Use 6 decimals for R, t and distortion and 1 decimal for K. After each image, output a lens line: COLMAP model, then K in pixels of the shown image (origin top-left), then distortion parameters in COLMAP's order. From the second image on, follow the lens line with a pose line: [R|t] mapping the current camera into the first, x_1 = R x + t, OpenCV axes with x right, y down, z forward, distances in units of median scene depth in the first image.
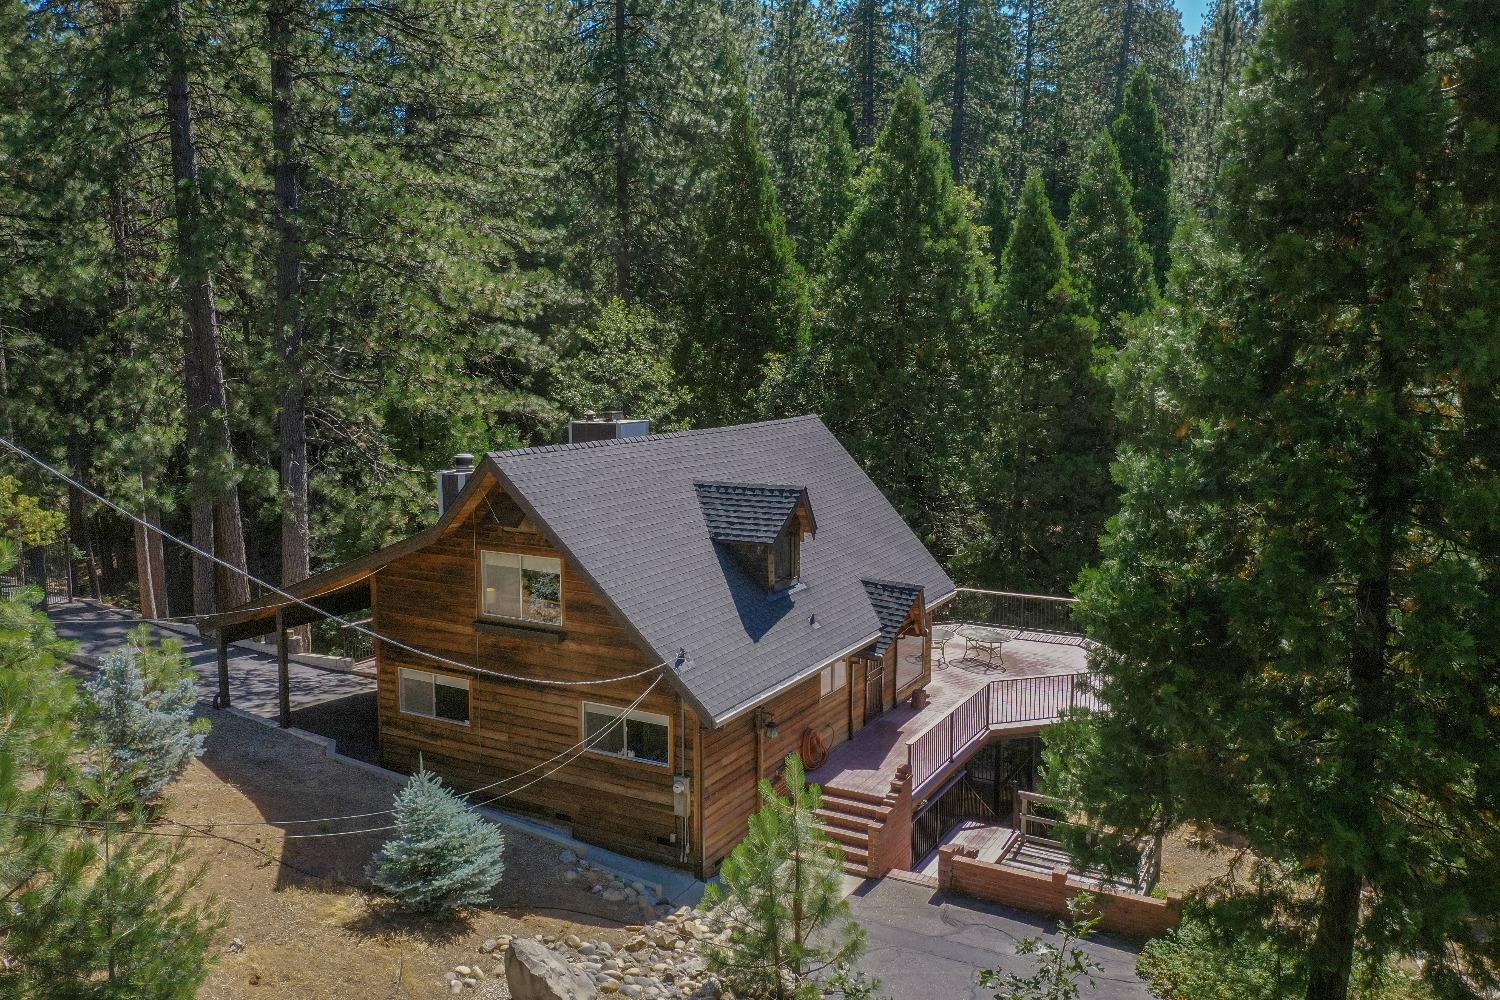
lens RADIAL K [[1176.9, 0, 751.4], [0, 1176.9, 517.9], [0, 0, 1]] dist [0.000578, 0.005571]
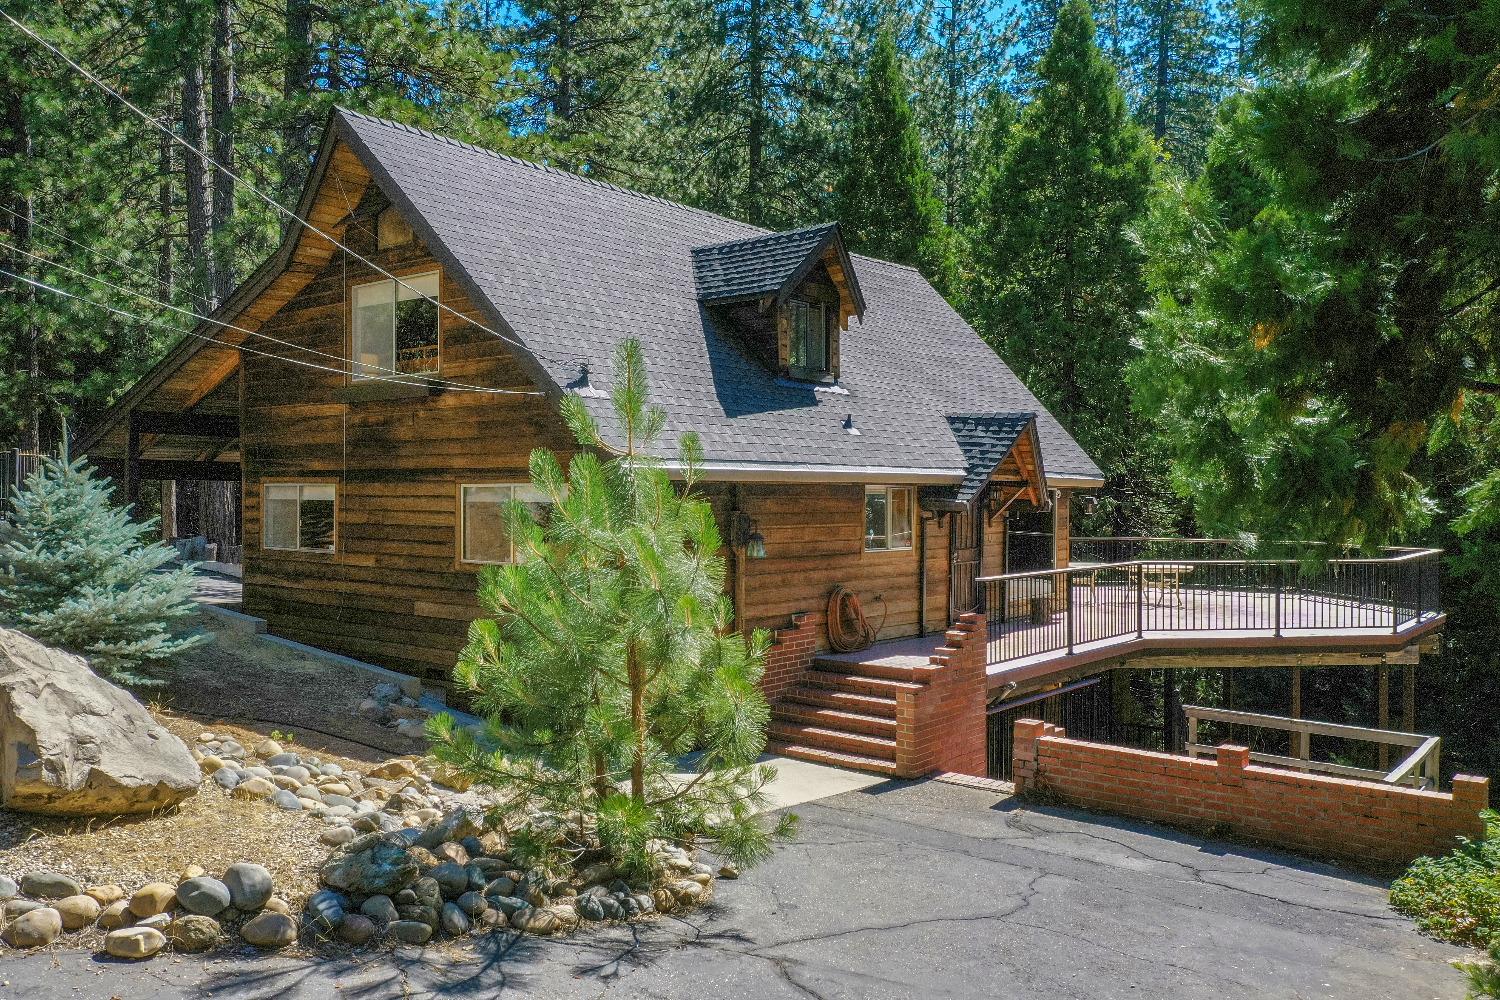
lens RADIAL K [[1176.9, 0, 751.4], [0, 1176.9, 517.9], [0, 0, 1]] dist [0.000578, 0.005571]
pose [[0.982942, 0.003498, -0.183881, 0.118830], [-0.027699, 0.991231, -0.129207, 0.223545], [0.181817, 0.132096, 0.974419, 0.347002]]
